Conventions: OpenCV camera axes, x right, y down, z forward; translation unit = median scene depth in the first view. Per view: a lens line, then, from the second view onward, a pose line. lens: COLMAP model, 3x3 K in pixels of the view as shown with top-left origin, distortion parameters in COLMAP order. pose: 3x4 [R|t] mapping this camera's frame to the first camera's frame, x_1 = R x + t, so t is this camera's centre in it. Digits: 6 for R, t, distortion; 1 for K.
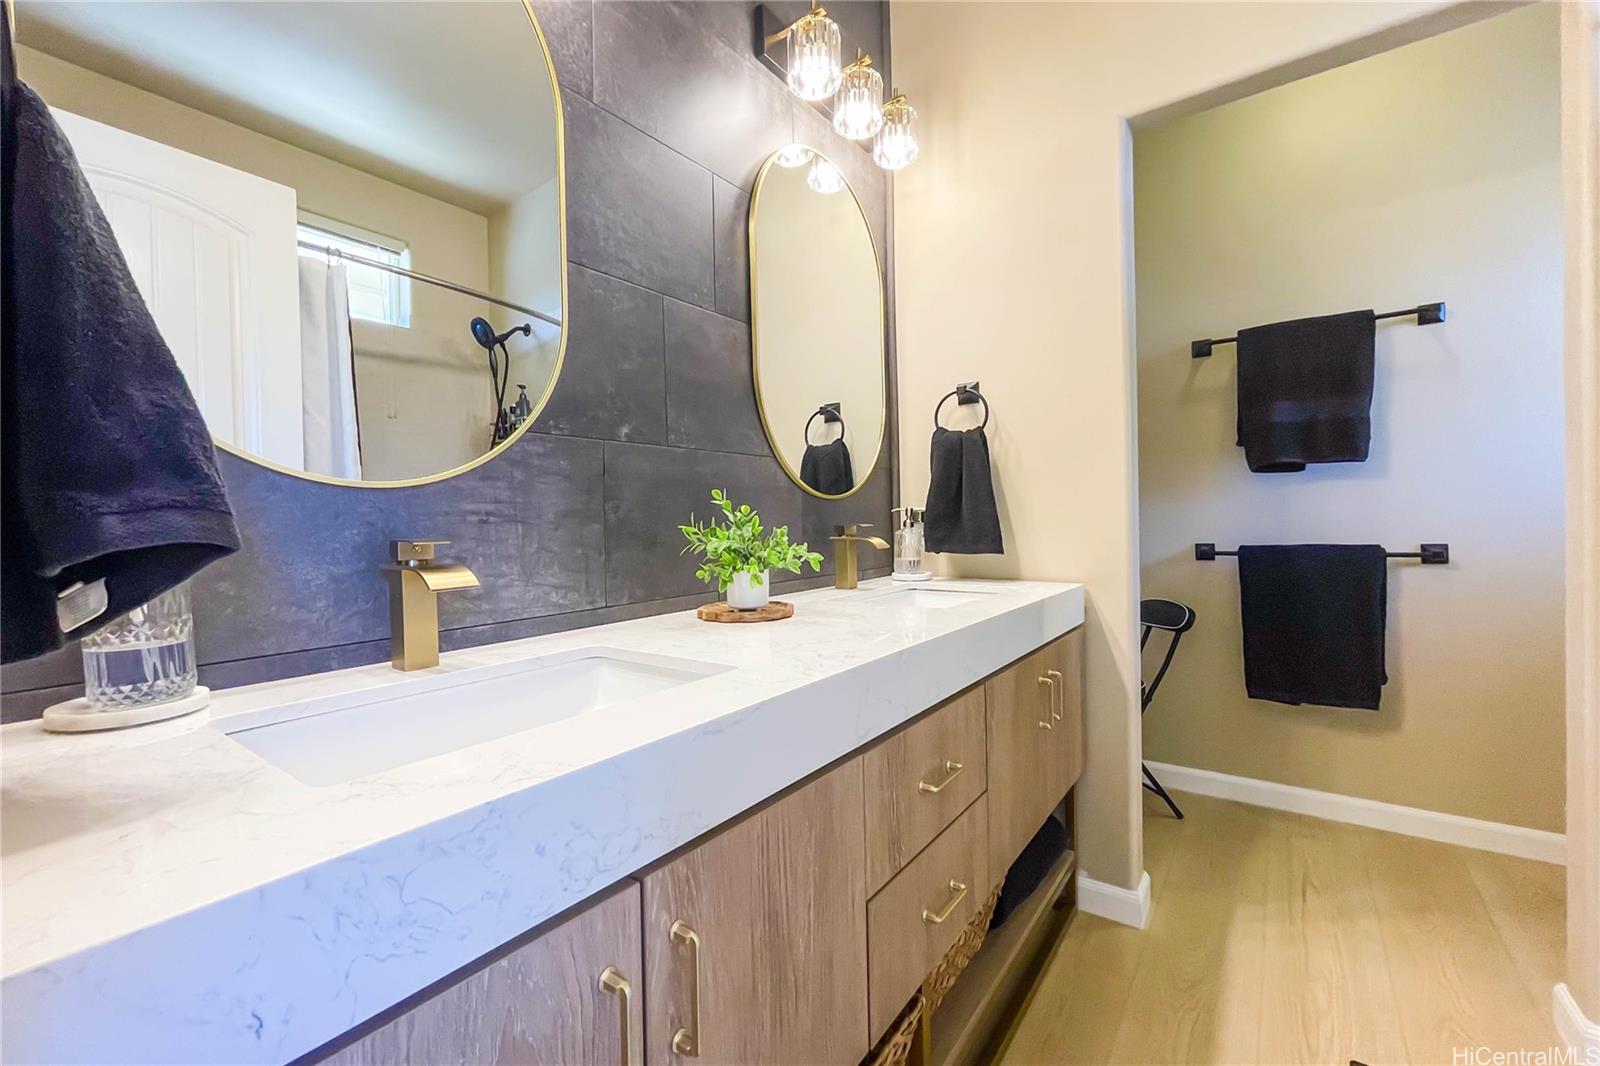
lens RADIAL K [[659.0, 0, 798.1], [0, 659.0, 515.3], [0, 0, 1]] dist [-0.003339, 0.000864]
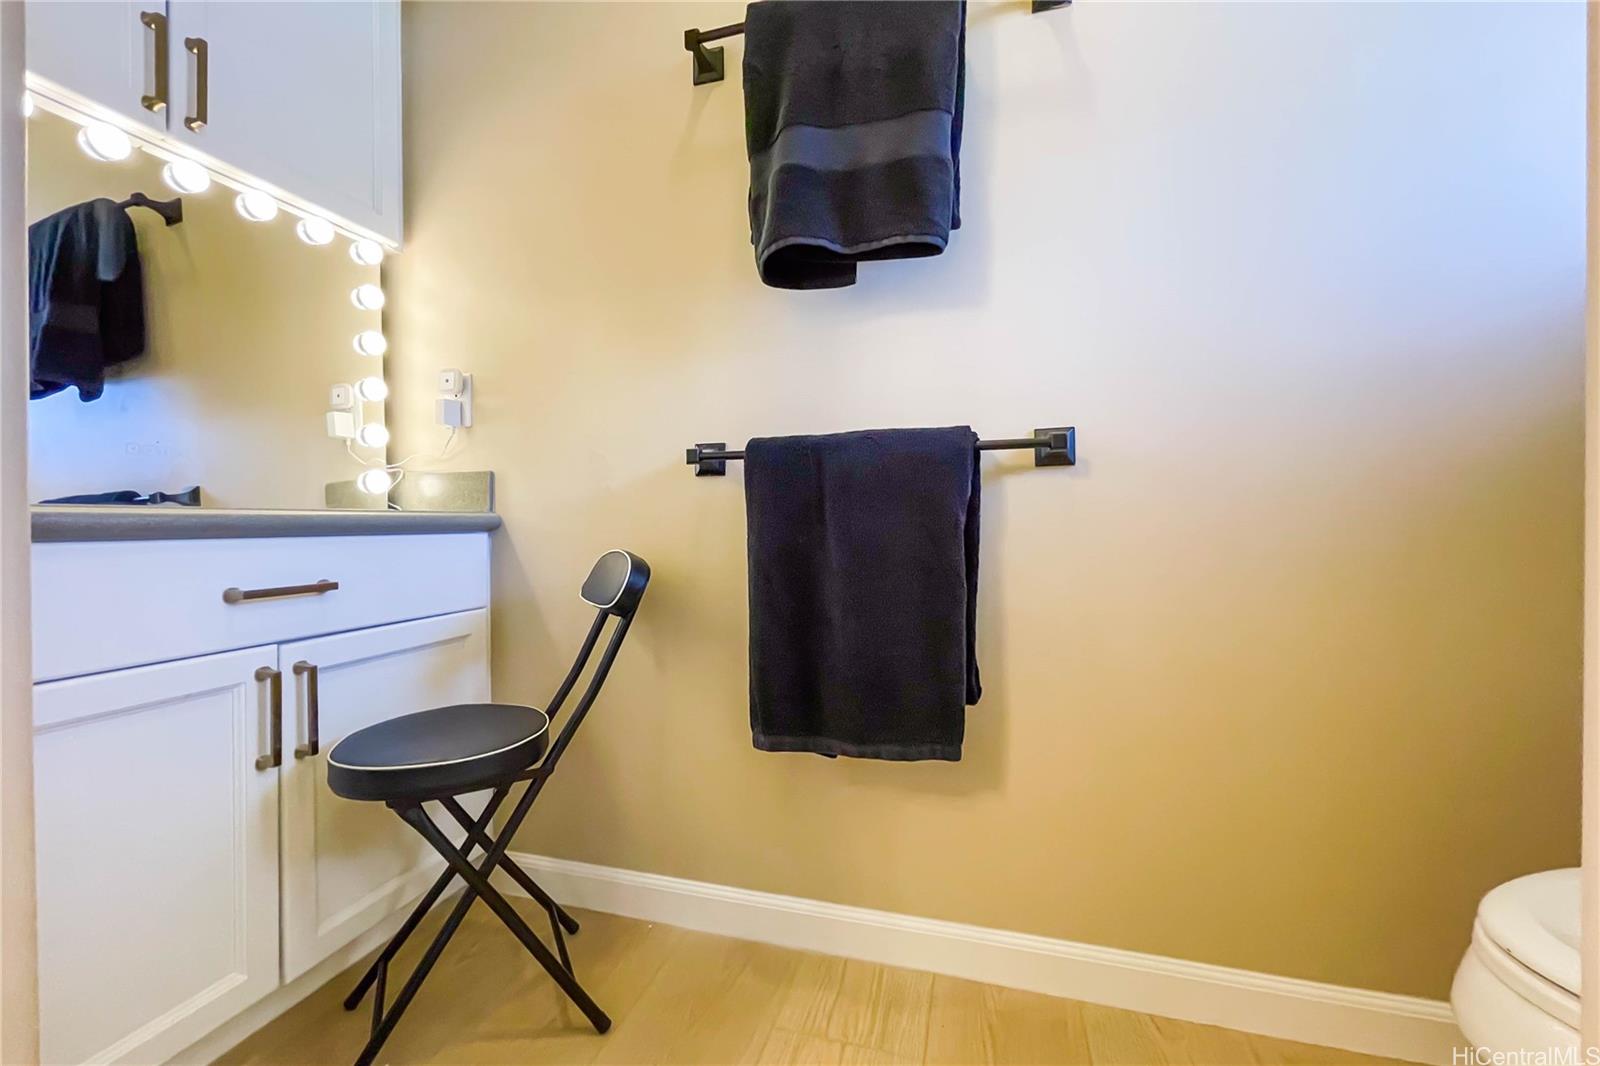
lens RADIAL K [[659.0, 0, 790.1], [0, 659.0, 504.0], [0, 0, 1]] dist [-0.003339, 0.000864]
pose [[0.940235, 0.011947, 0.340318, 0.583461], [-0.010999, 0.999928, -0.004717, 0.107826], [-0.340350, 0.000692, 0.940299, 0.570854]]
